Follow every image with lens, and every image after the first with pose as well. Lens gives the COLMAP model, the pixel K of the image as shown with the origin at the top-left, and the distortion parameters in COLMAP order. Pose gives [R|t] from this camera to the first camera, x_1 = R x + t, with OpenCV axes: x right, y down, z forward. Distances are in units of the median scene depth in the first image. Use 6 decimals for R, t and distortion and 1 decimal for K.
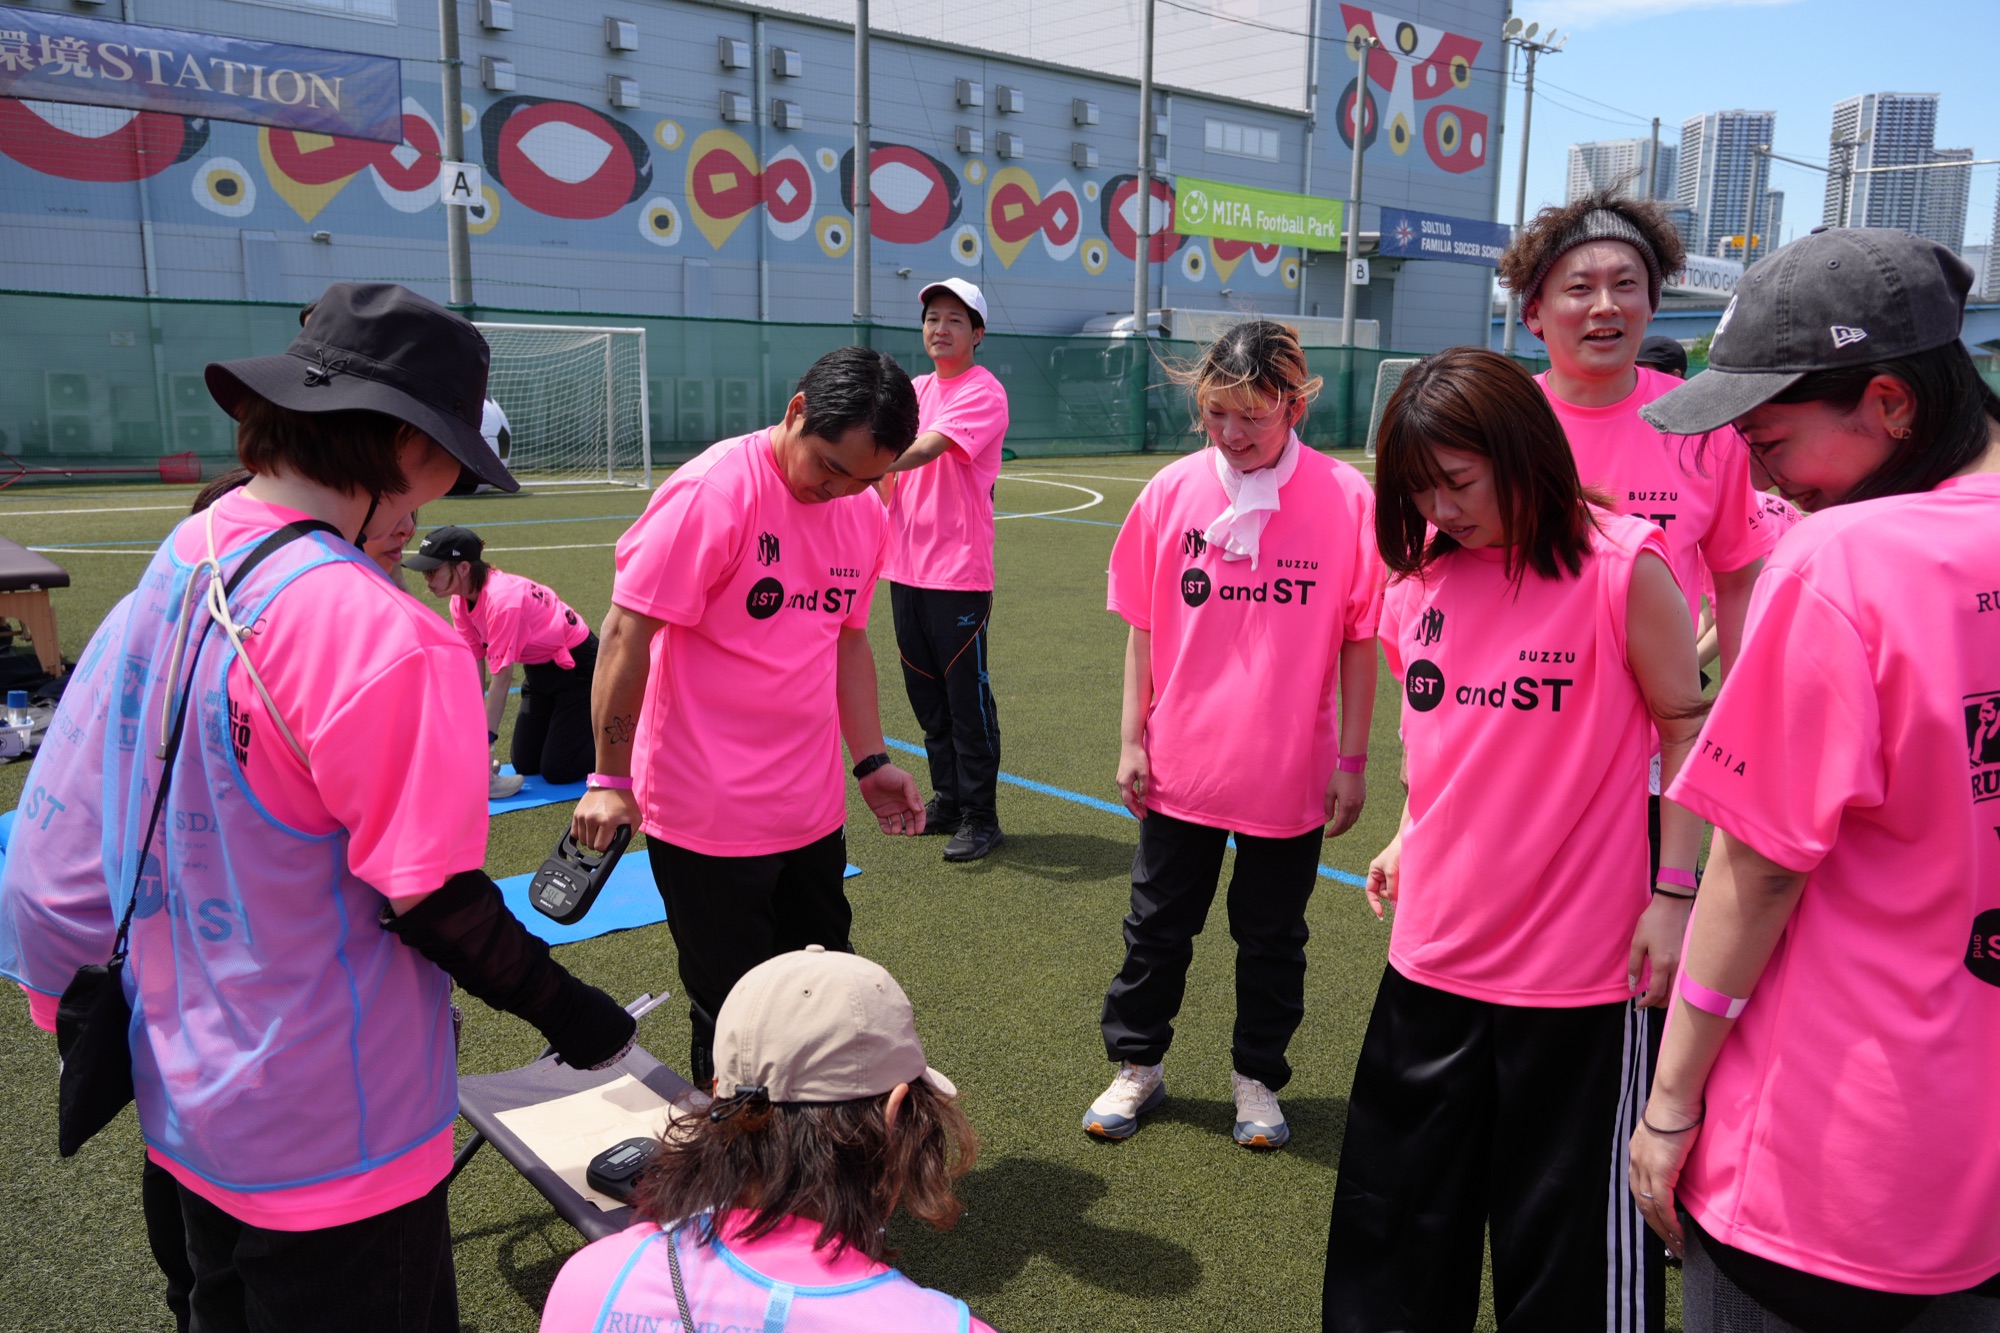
lens RADIAL K [[1540.2, 0, 991.1], [0, 1540.2, 659.0], [0, 0, 1]] dist [-0.000921, 0.005132]
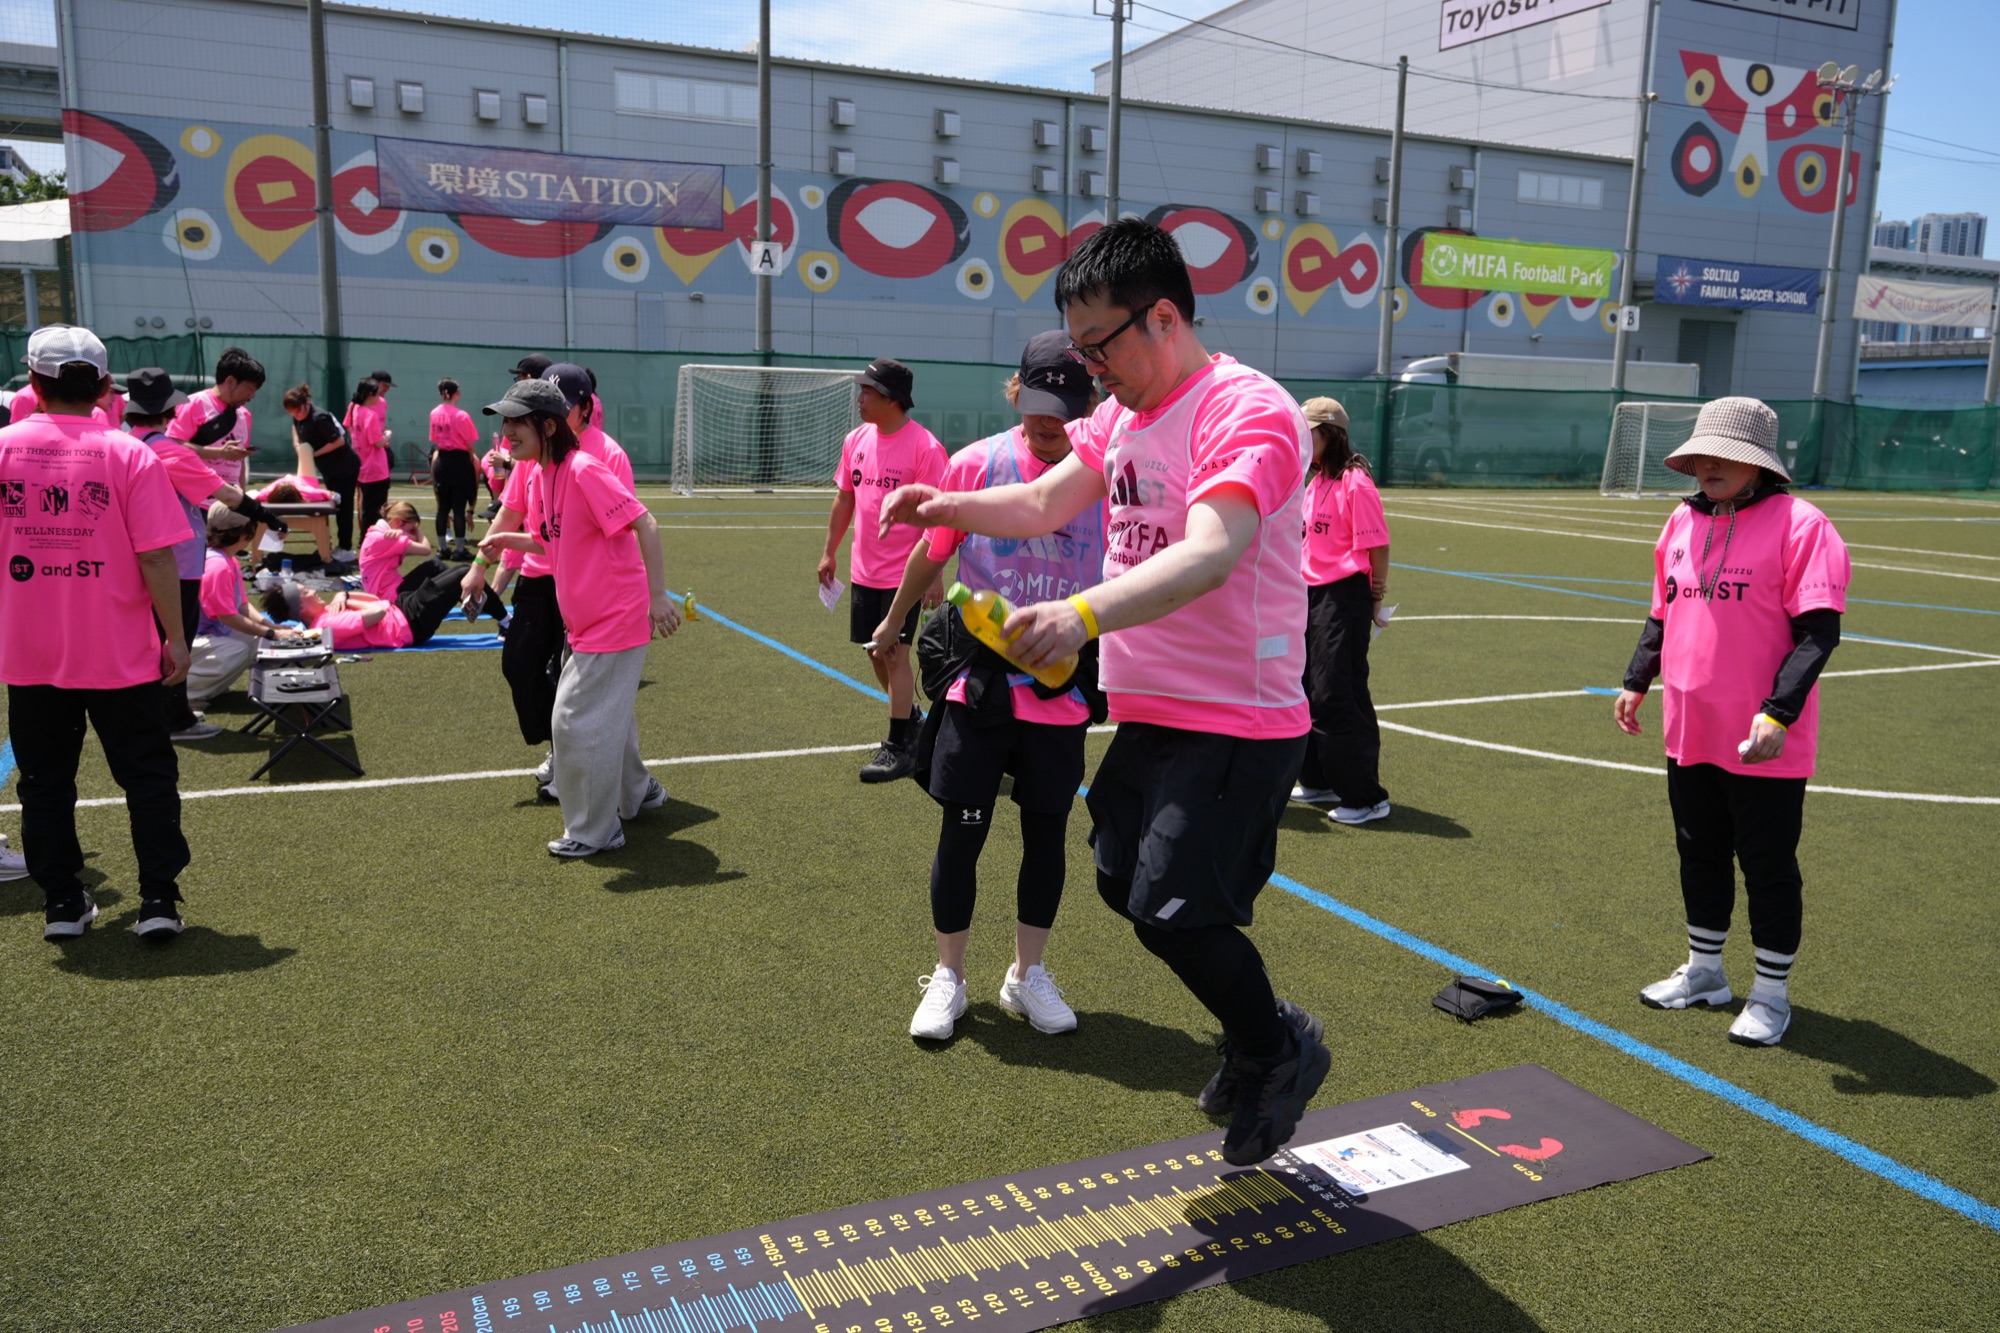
lens RADIAL K [[1540.2, 0, 960.8], [0, 1540.2, 649.9], [0, 0, 1]] dist [-0.000921, 0.005132]
pose [[0.955776, 0.058633, -0.288192, 0.127640], [-0.066826, 0.997590, -0.018667, 0.019533], [0.286403, 0.037100, 0.957391, -0.111761]]
